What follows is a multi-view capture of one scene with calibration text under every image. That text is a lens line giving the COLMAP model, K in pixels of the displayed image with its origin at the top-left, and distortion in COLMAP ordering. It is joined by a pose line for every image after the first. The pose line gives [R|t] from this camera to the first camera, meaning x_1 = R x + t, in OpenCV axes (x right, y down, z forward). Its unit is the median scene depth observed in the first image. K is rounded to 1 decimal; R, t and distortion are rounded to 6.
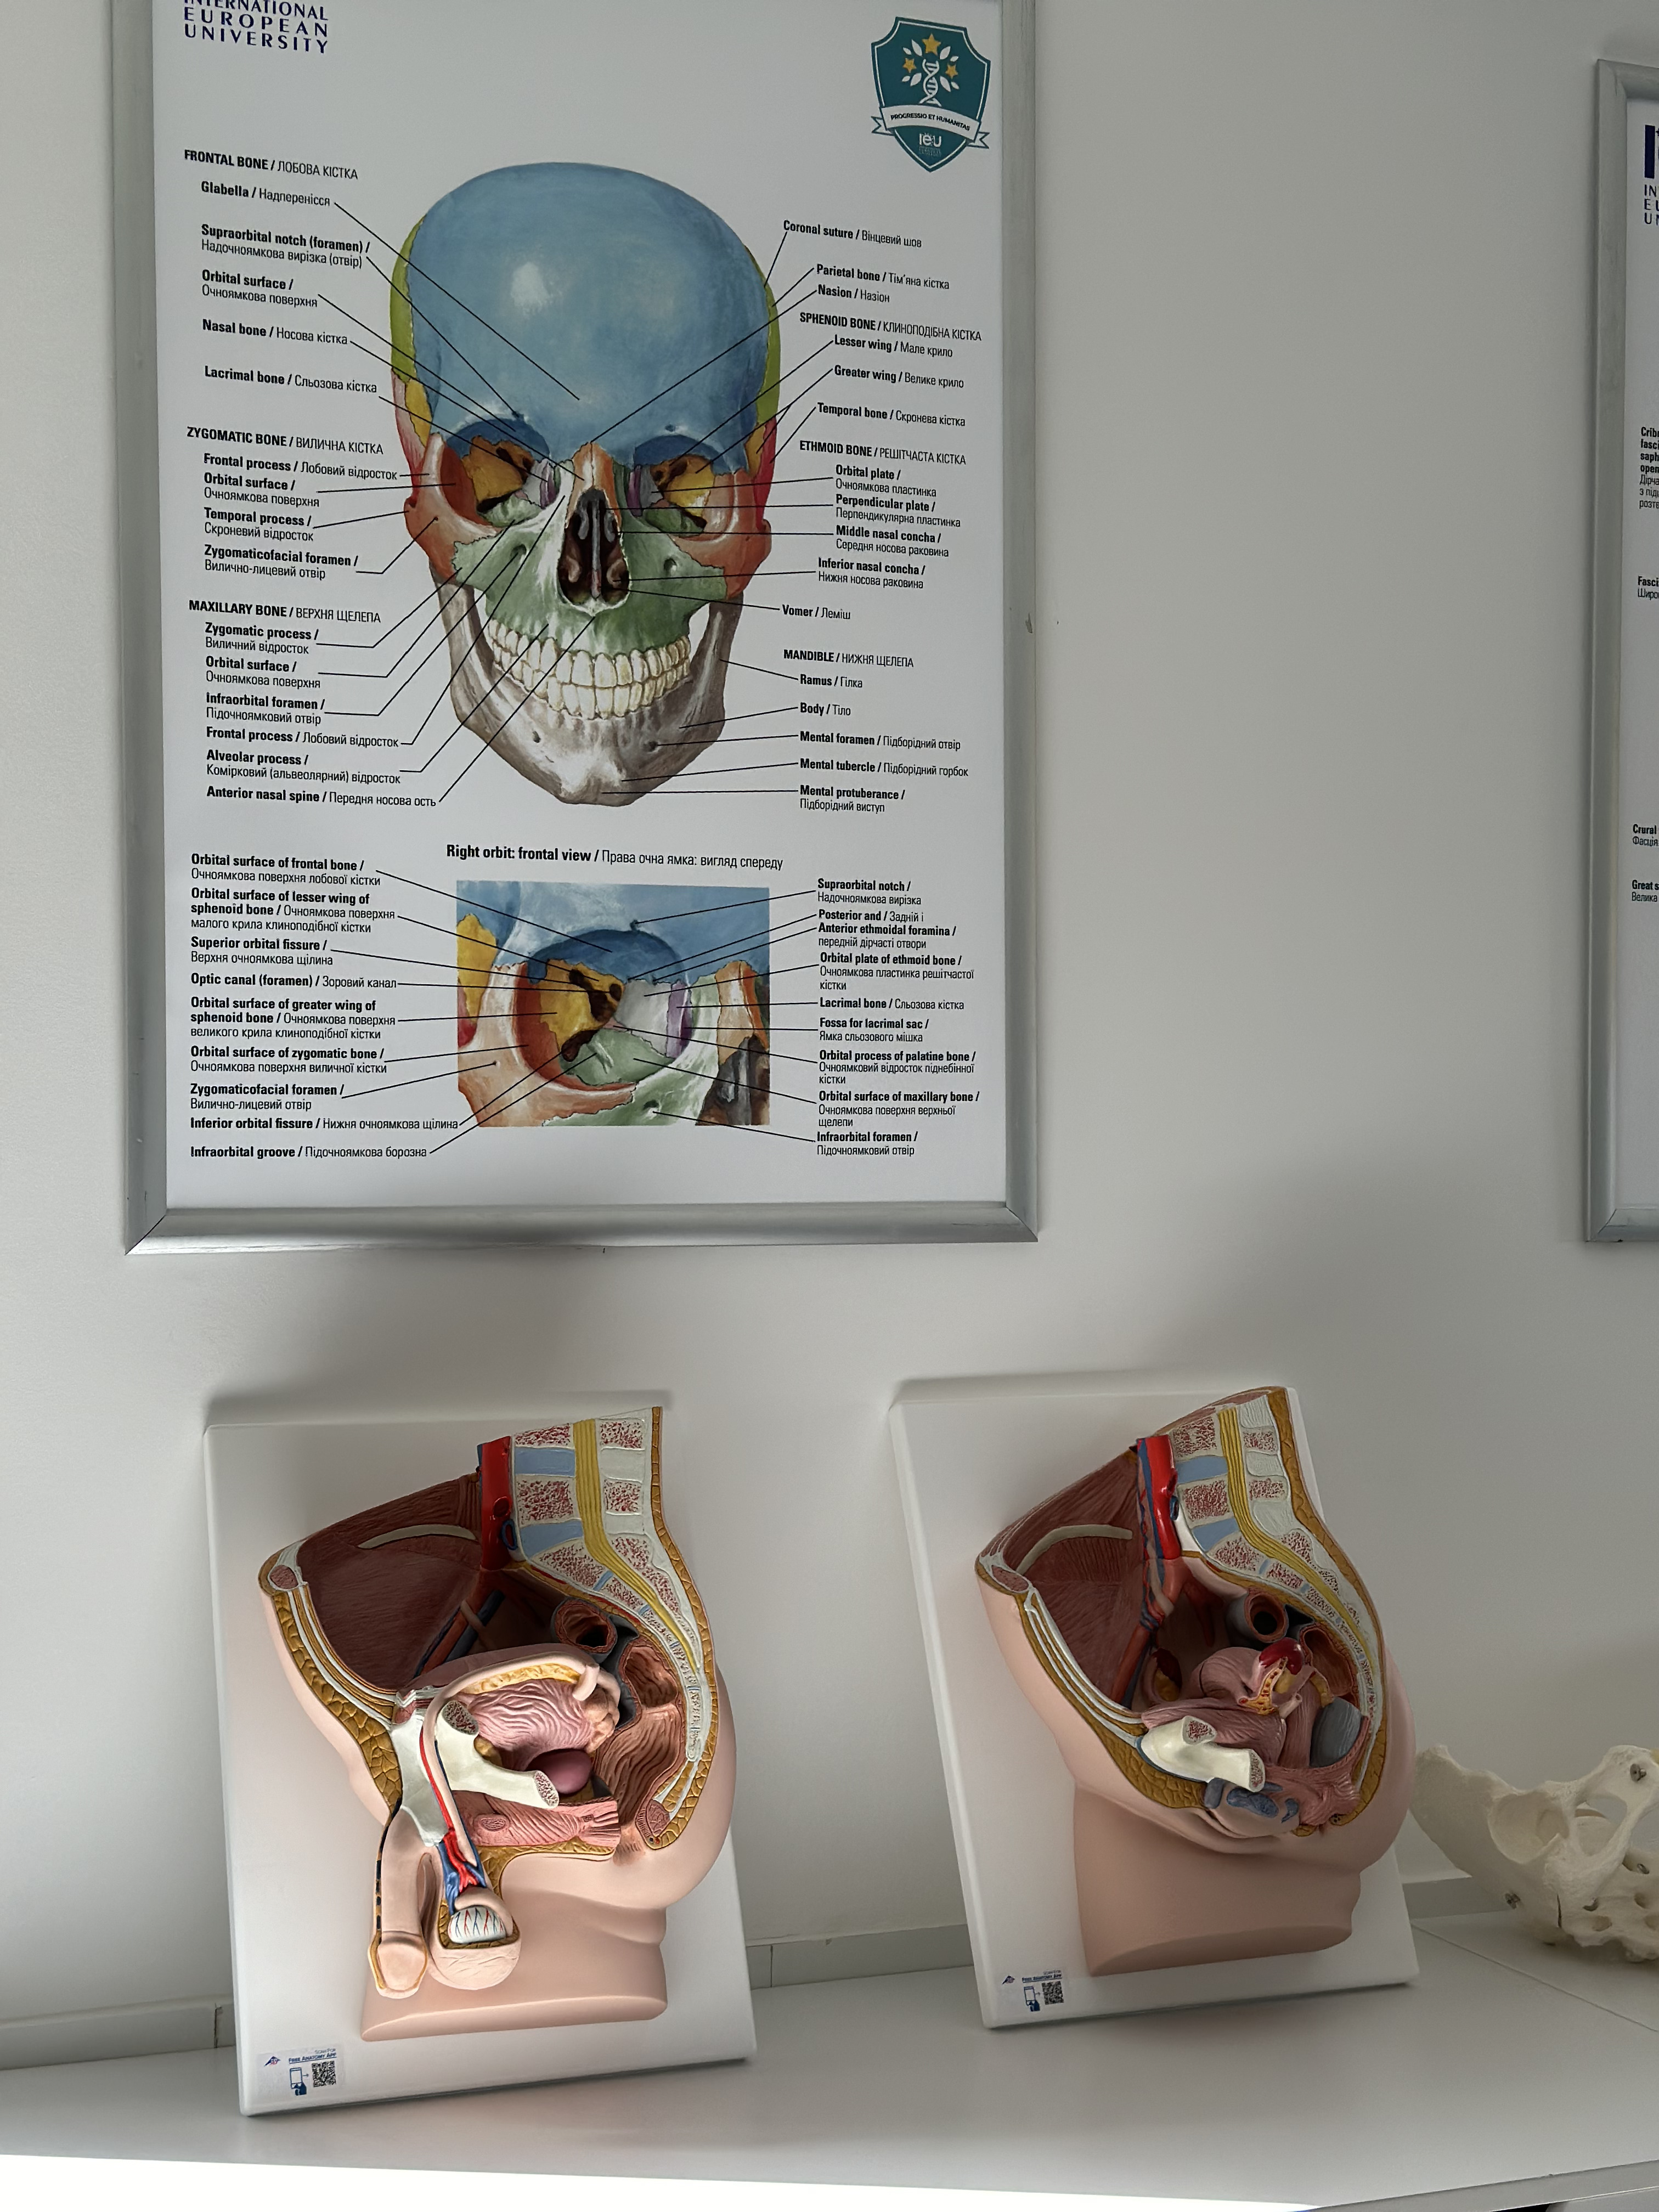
lens RADIAL K [[3008.2, 0, 764.2], [0, 3008.2, 1121.0], [0, 0, 1]] dist [0.173792, -0.326323]
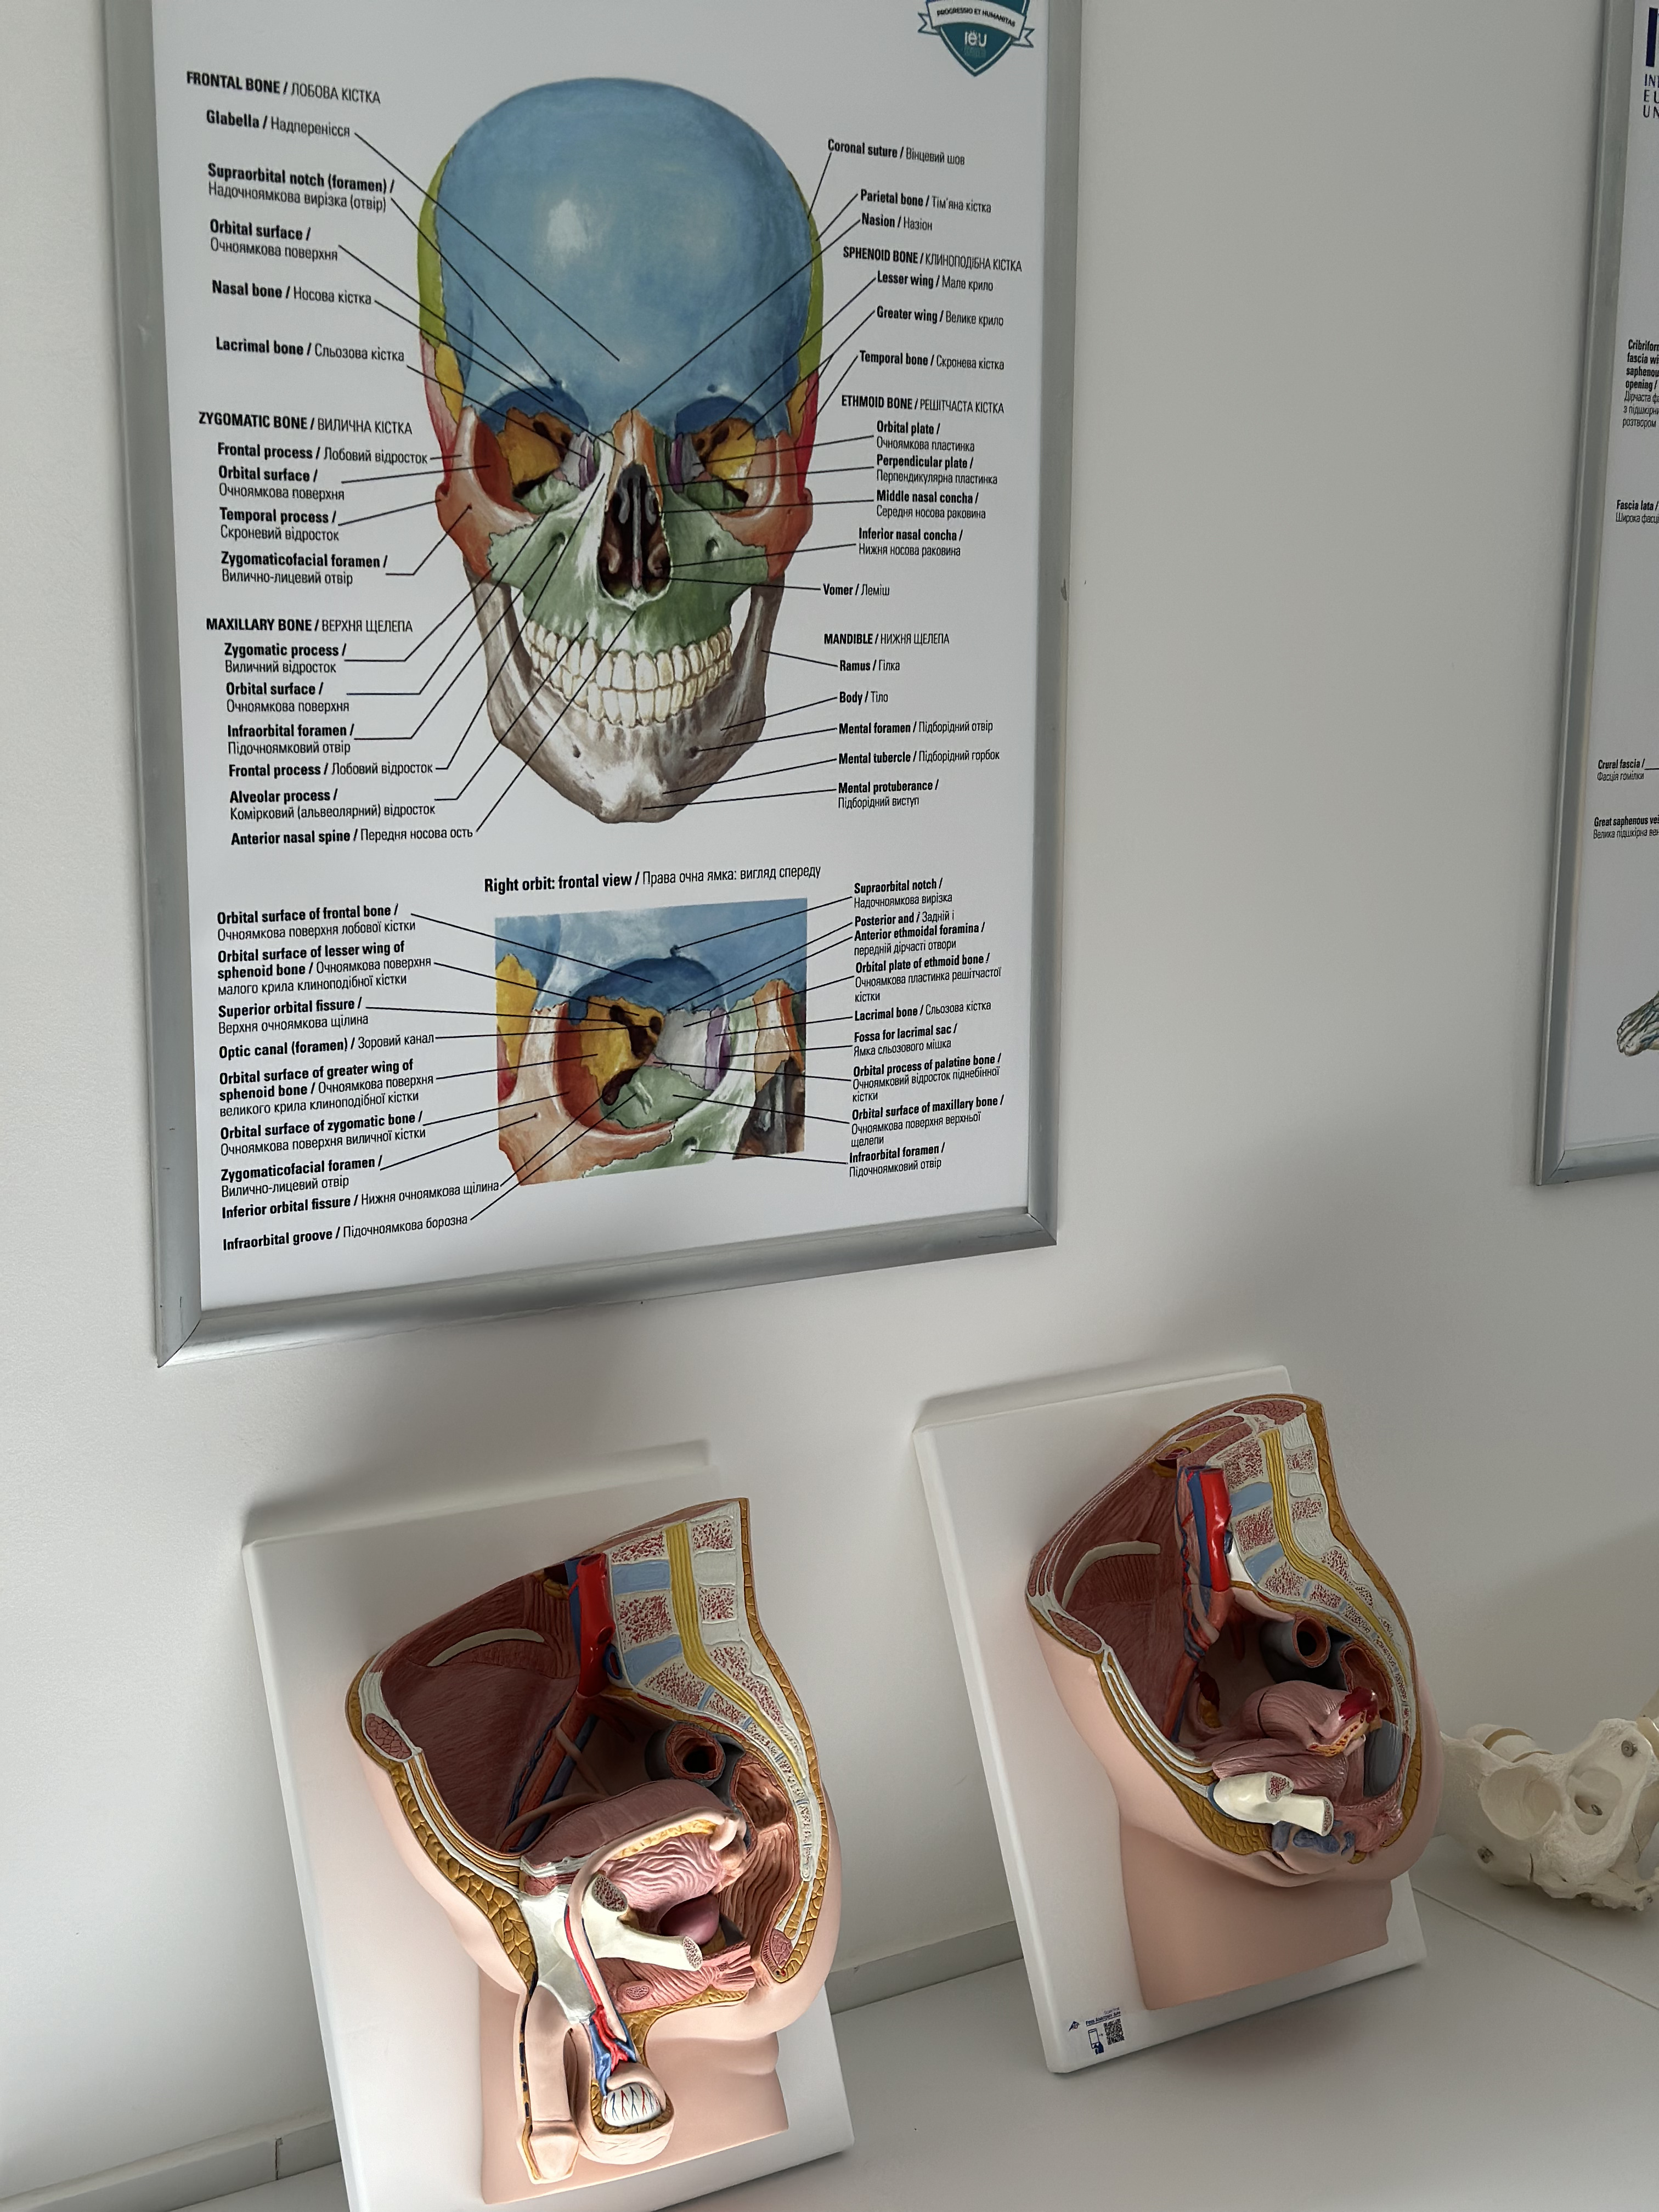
lens RADIAL K [[3008.2, 0, 764.2], [0, 3008.2, 1121.0], [0, 0, 1]] dist [0.173792, -0.326323]
pose [[0.978992, -0.029804, 0.201709, -0.208164], [-0.005072, 0.985393, 0.170218, -0.174942], [-0.203836, -0.167665, 0.964541, 0.112186]]
